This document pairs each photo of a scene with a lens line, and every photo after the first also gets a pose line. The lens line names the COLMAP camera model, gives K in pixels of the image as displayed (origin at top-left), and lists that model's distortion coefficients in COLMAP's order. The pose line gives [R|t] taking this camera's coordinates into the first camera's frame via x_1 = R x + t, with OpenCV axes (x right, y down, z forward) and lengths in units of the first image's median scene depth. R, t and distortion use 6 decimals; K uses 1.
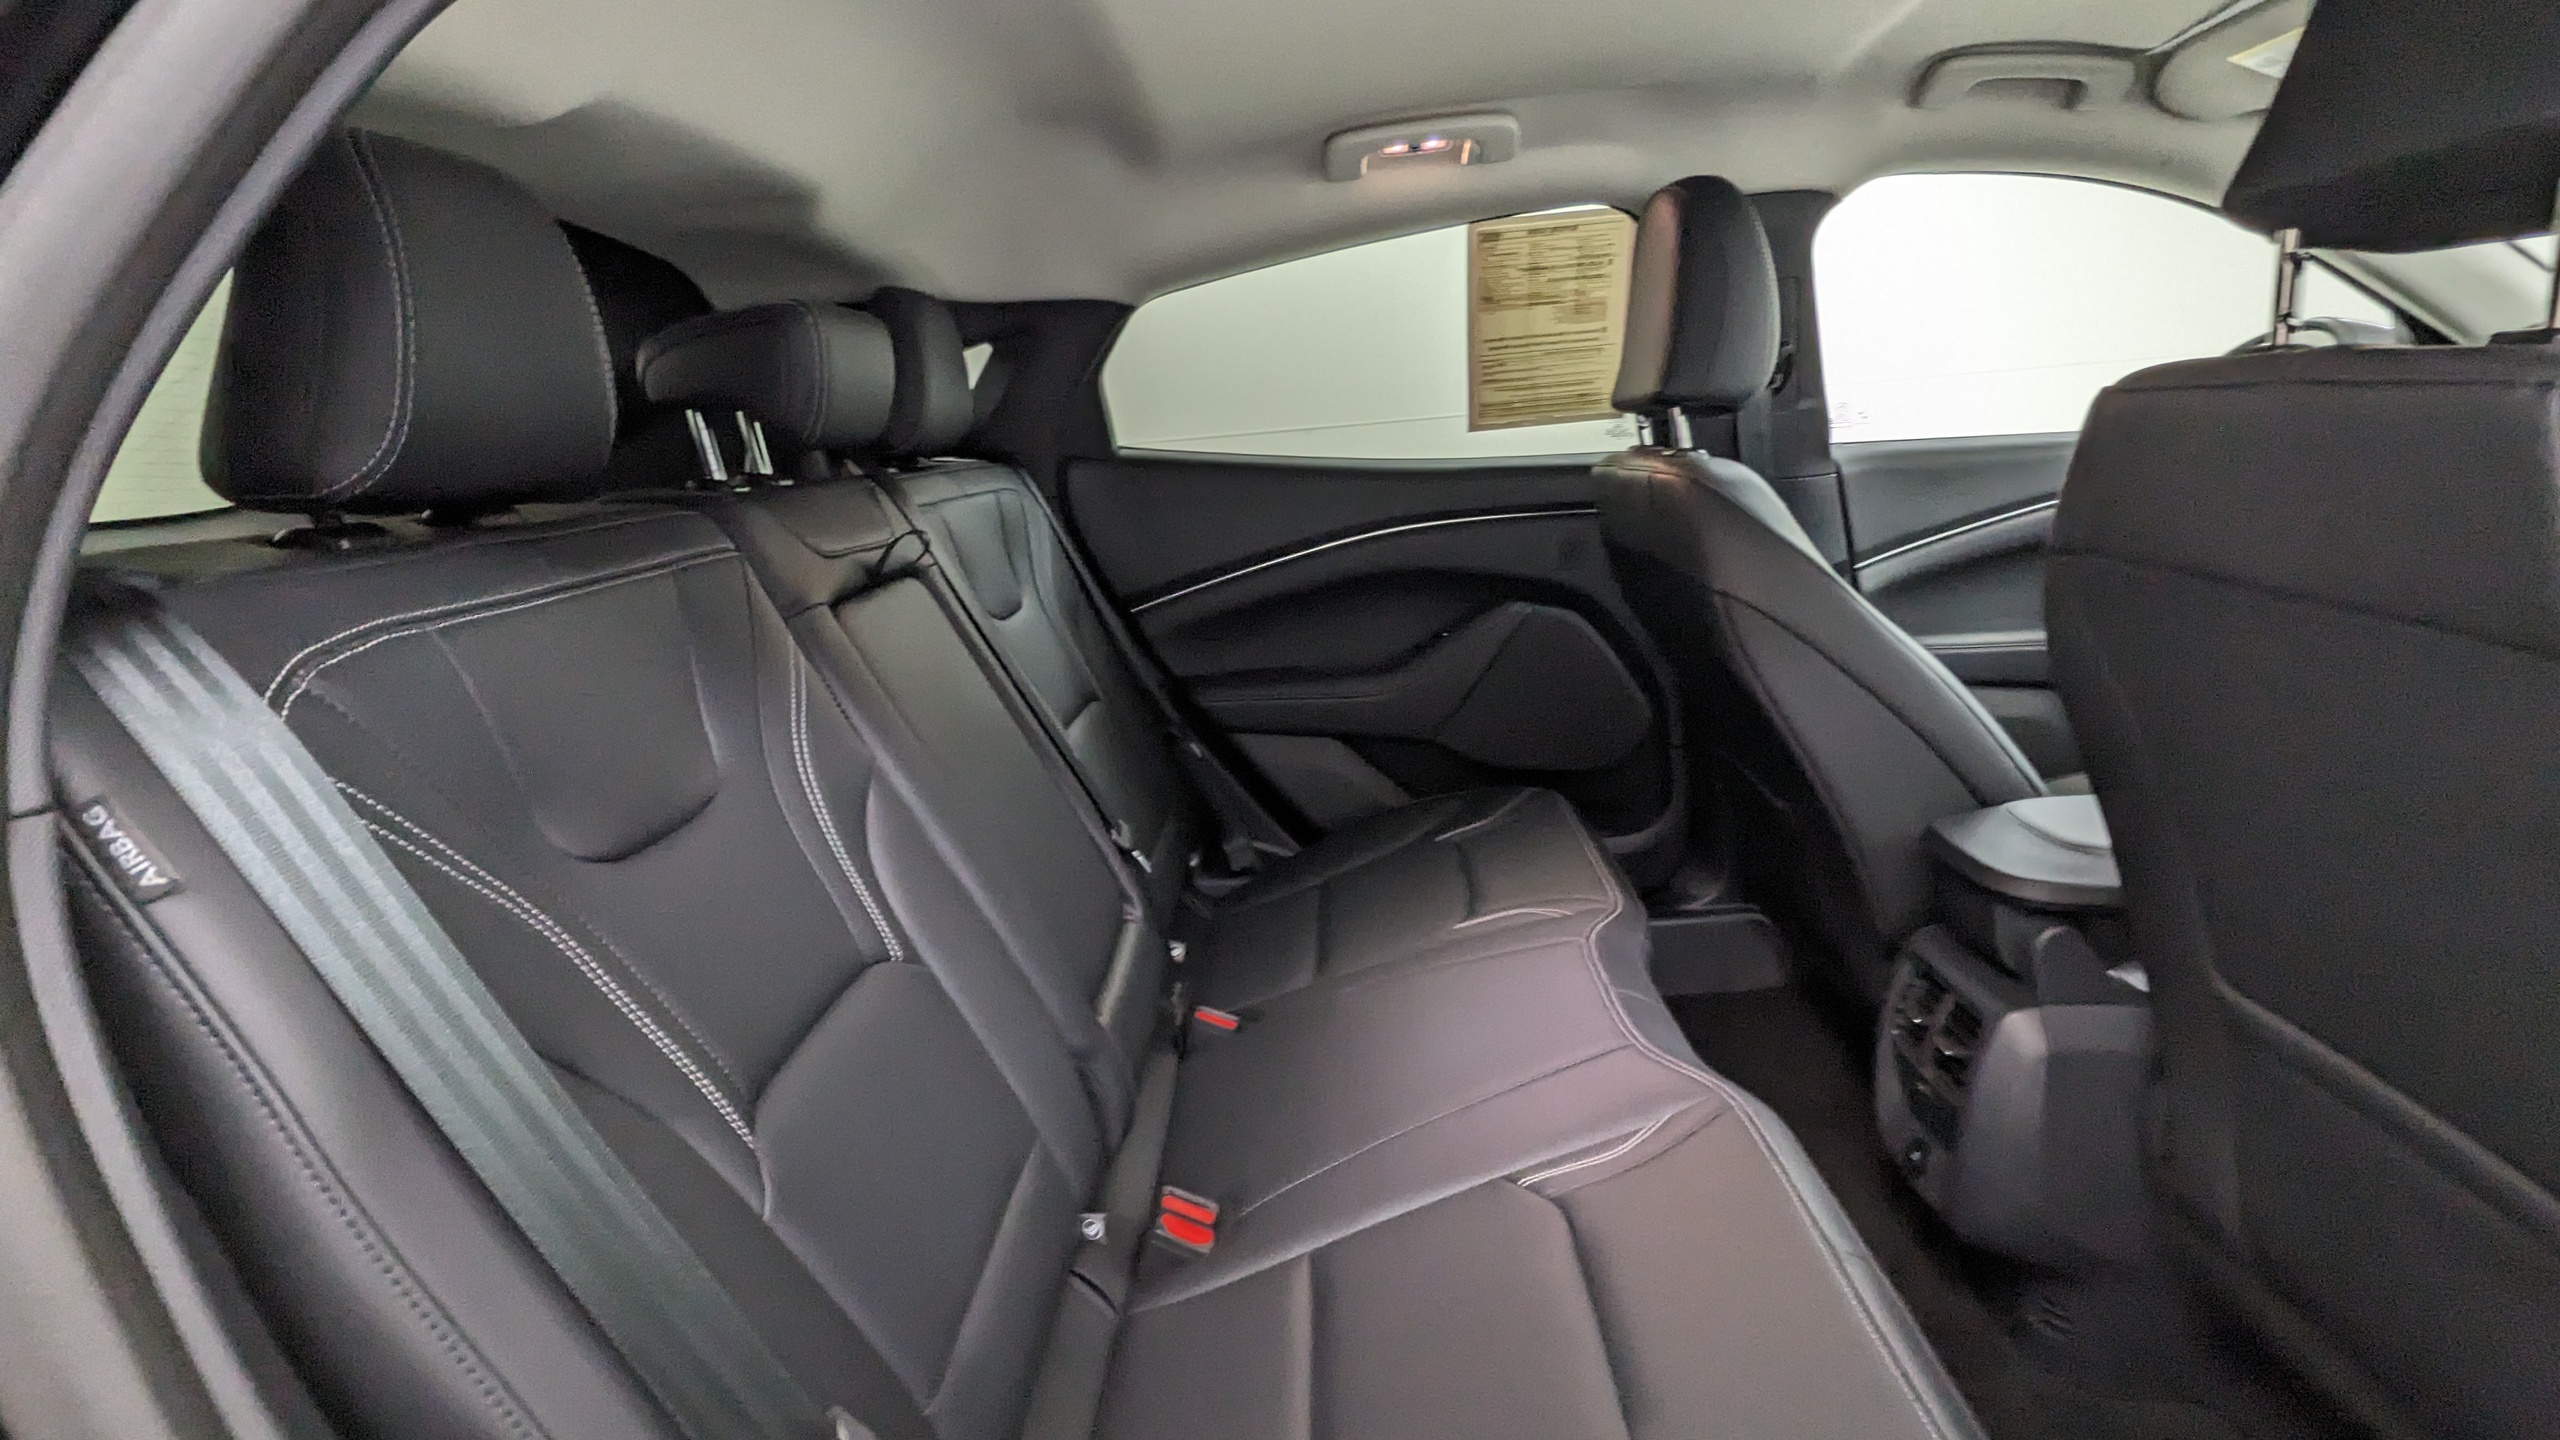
lens RADIAL K [[1223.5, 0, 1292.9], [0, 1223.5, 716.6], [0, 0, 1]] dist [-0.000315, -0.000744]
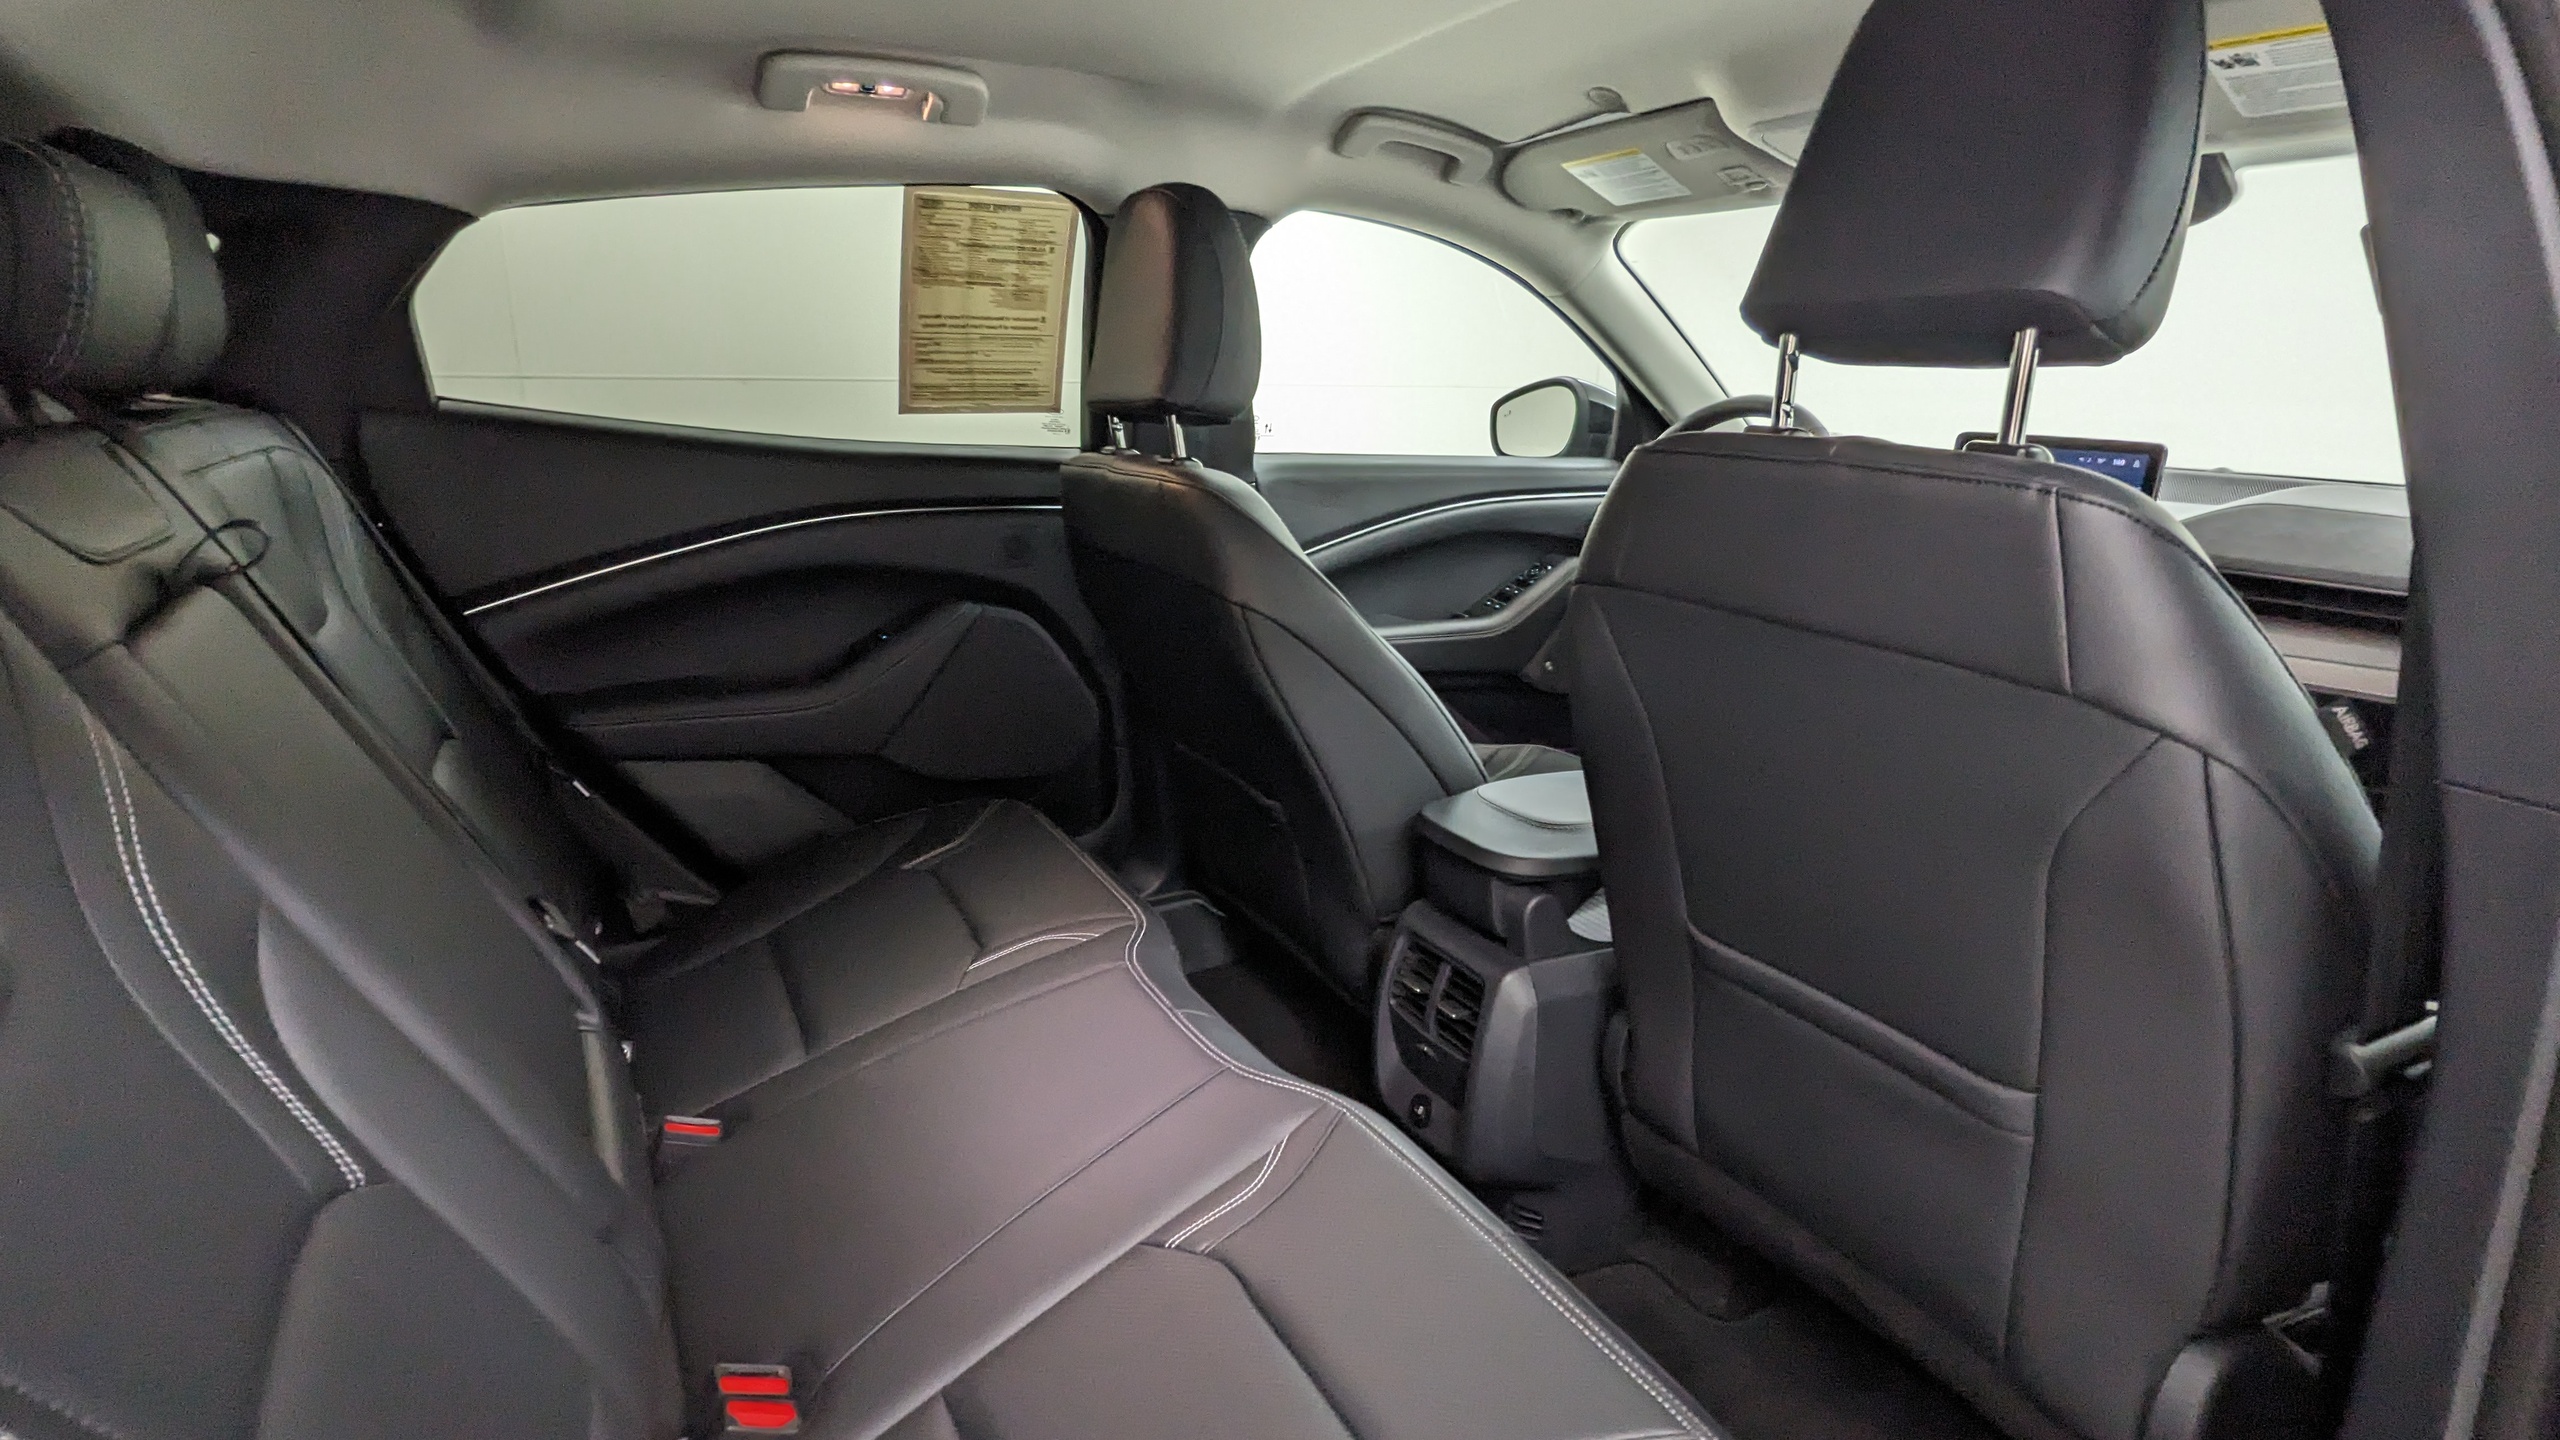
lens RADIAL K [[1223.5, 0, 1292.9], [0, 1223.5, 716.6], [0, 0, 1]] dist [-0.000315, -0.000744]
pose [[0.846103, -0.050729, 0.530601, -0.129378], [0.040618, 0.998703, 0.030713, -0.030665], [-0.531470, -0.004435, 0.847065, 0.093458]]
